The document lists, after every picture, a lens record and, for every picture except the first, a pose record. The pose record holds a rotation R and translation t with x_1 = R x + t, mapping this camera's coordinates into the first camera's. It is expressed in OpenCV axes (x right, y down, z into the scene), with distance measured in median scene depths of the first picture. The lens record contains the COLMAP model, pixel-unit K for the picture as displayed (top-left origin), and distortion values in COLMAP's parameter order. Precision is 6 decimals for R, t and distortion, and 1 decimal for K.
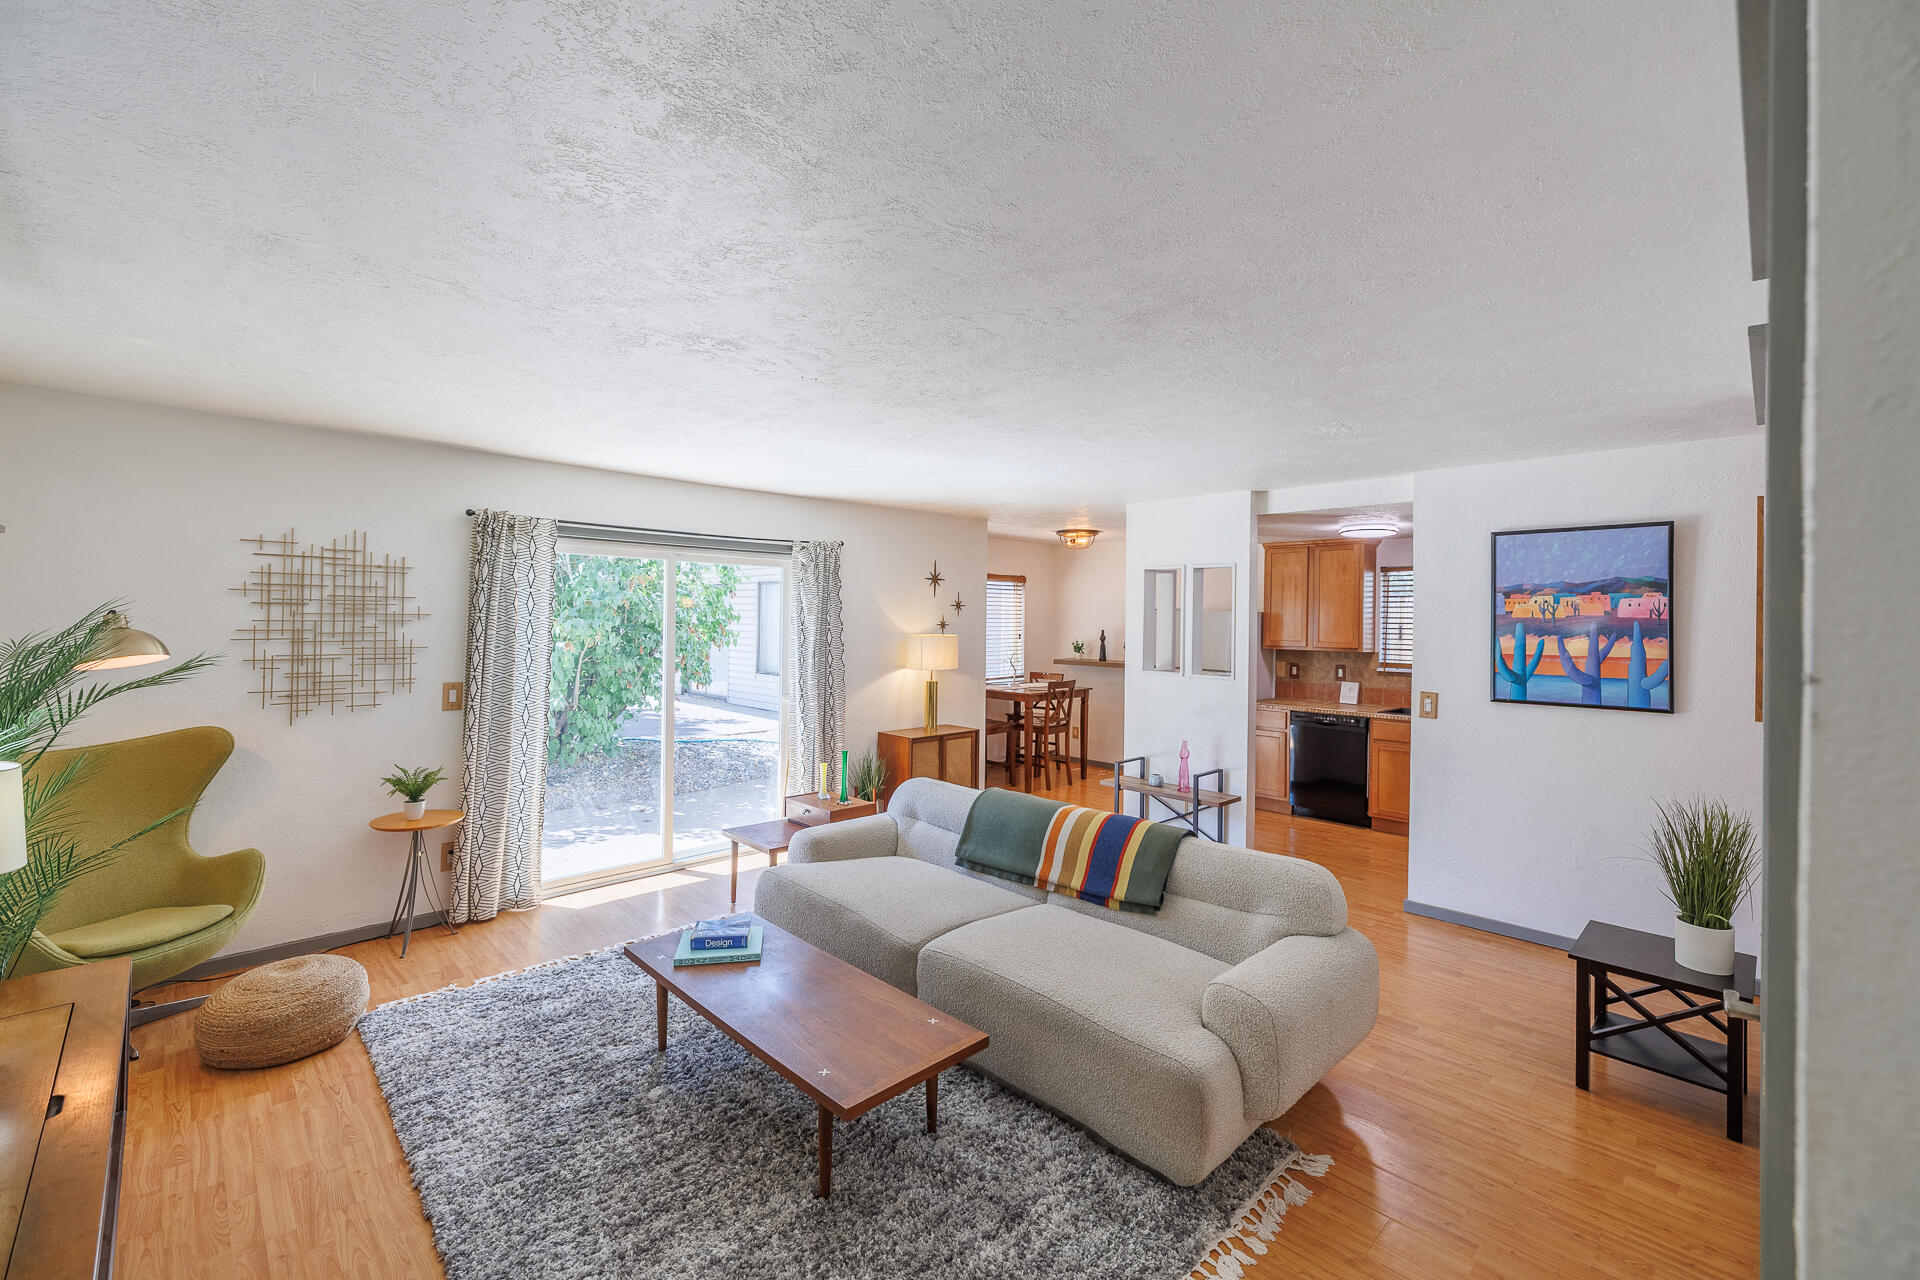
lens RADIAL K [[803.4, 0, 964.2], [0, 803.4, 640.7], [0, 0, 1]] dist [-0.003069, -0.000236]
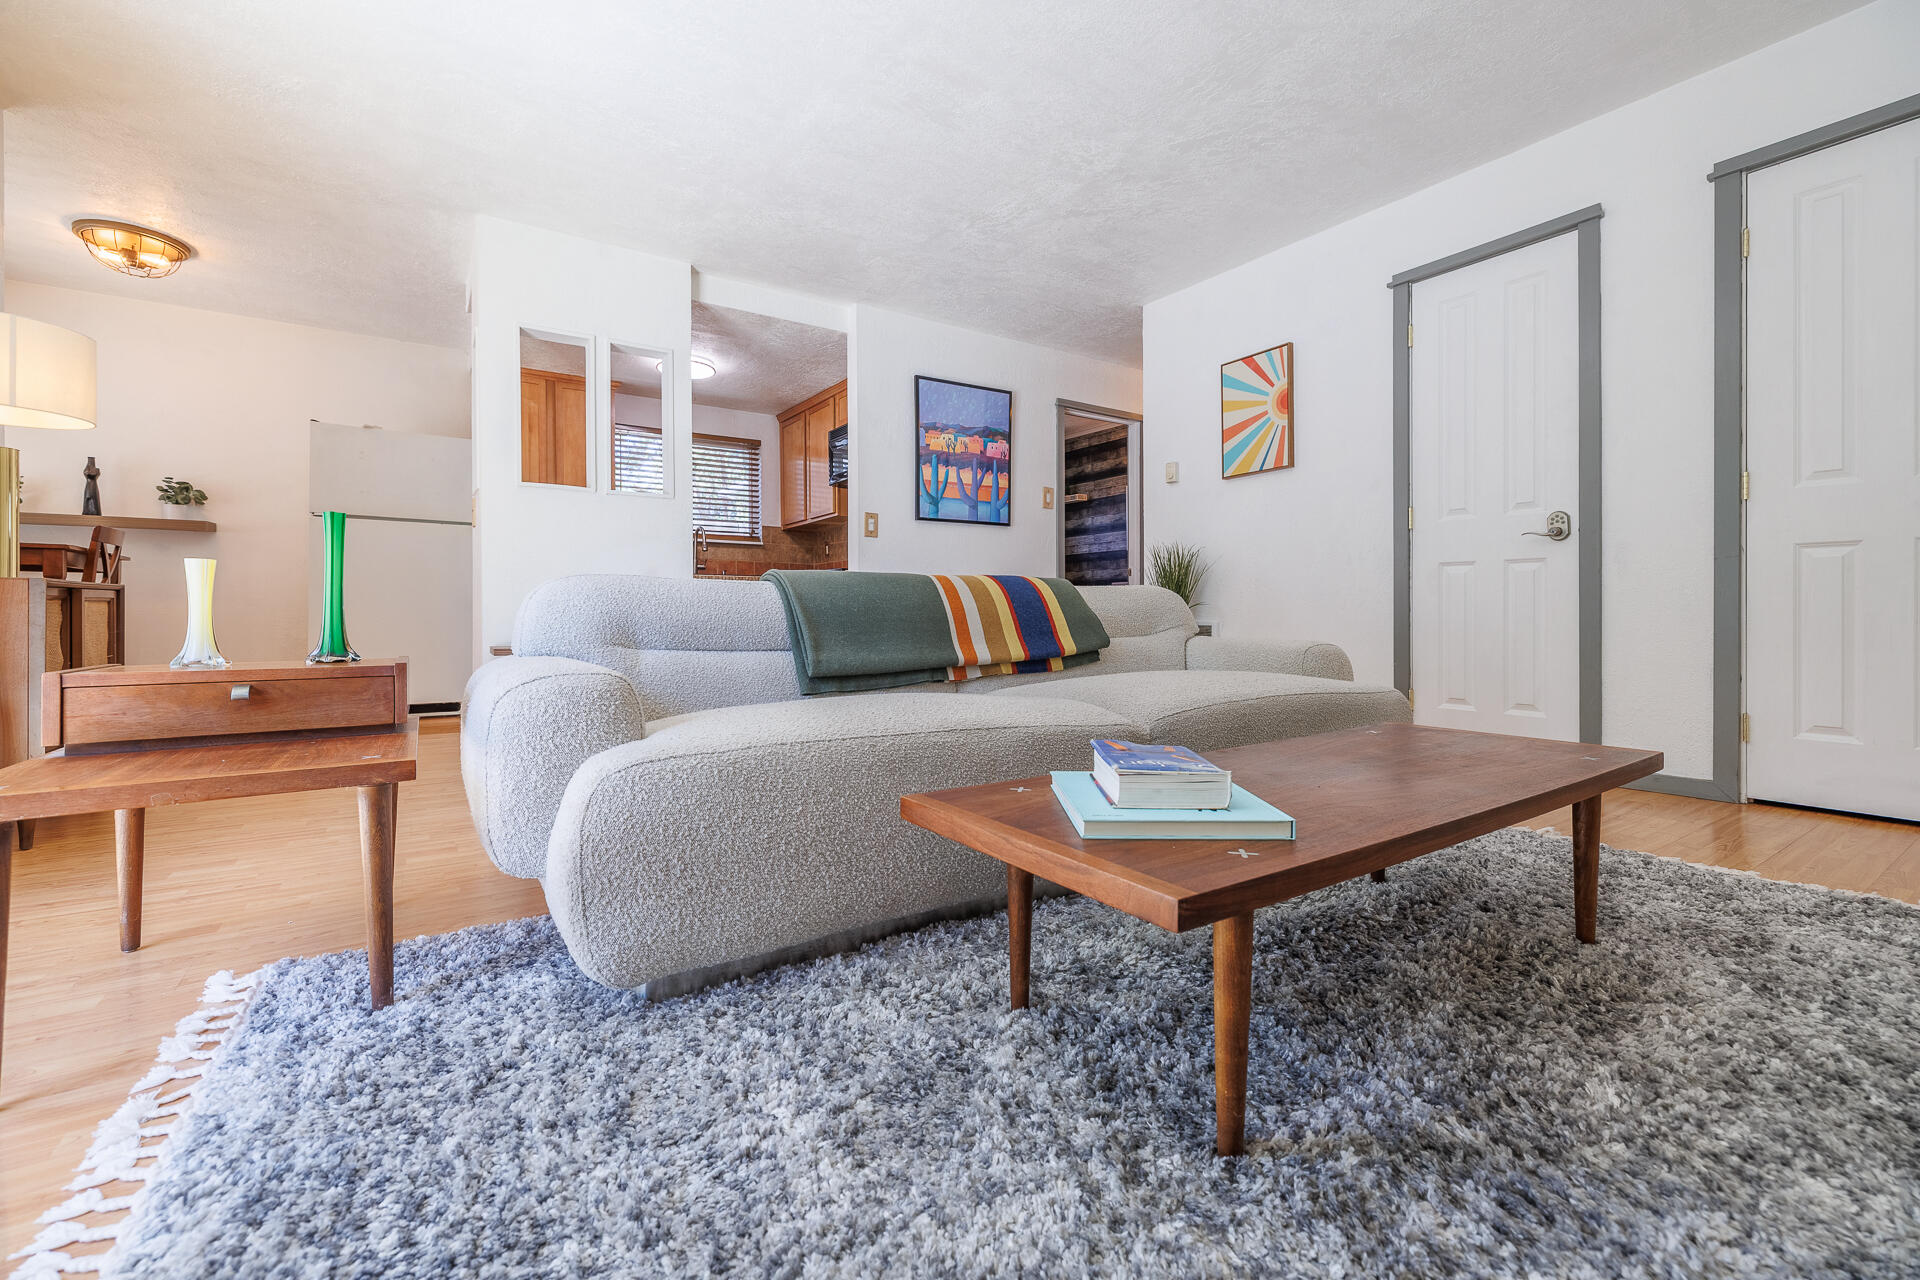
lens RADIAL K [[803.4, 0, 967.4], [0, 803.4, 623.5], [0, 0, 1]] dist [-0.003069, -0.000236]
pose [[0.176790, -0.028028, 0.983849, -0.398554], [0.030651, 0.999266, 0.022959, 0.164412], [-0.983771, 0.026097, 0.177519, 0.587232]]
